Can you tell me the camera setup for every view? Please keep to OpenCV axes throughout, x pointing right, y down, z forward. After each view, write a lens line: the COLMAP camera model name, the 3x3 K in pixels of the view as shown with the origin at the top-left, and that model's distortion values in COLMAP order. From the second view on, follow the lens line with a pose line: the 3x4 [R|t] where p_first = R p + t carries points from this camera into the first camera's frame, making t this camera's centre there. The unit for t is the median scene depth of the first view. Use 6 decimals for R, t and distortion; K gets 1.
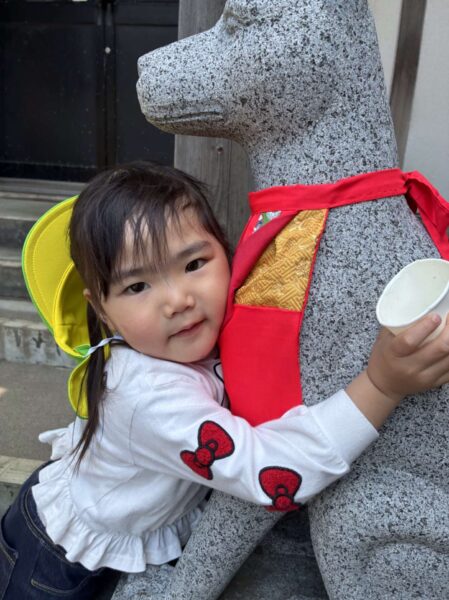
lens RADIAL K [[463.7, 0, 224.5], [0, 463.7, 300.0], [0, 0, 1]] dist [-0.013426, -0.005551]
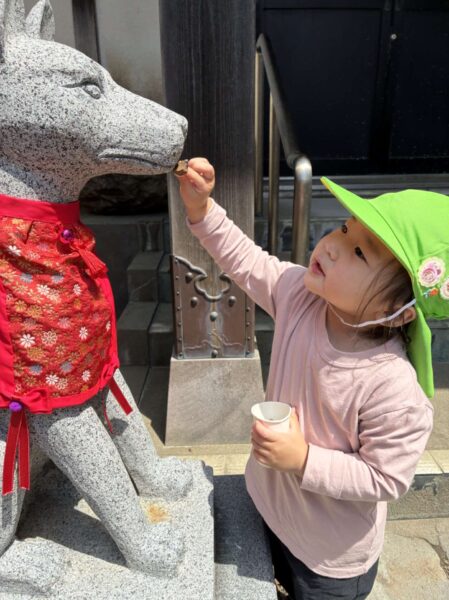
lens RADIAL K [[459.5, 0, 227.1], [0, 459.5, 294.0], [0, 0, 1]] dist [0.014381, -0.001628]
pose [[0.982767, -0.114763, 0.144908, -5.392627], [0.108026, 0.992704, 0.053559, -0.593820], [-0.149997, -0.036982, 0.987995, 0.425392]]
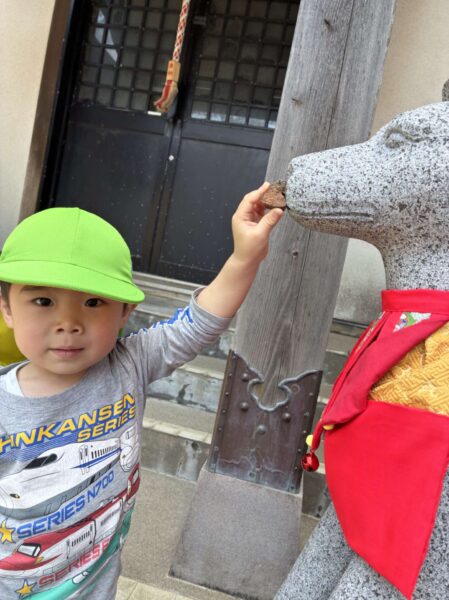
lens RADIAL K [[459.5, 0, 227.1], [0, 459.5, 294.0], [0, 0, 1]] dist [0.014381, -0.001628]
pose [[0.990473, 0.133679, -0.033063, -0.272708], [-0.137703, 0.963449, -0.229793, 0.050741], [0.001136, 0.232156, 0.972678, 0.029127]]
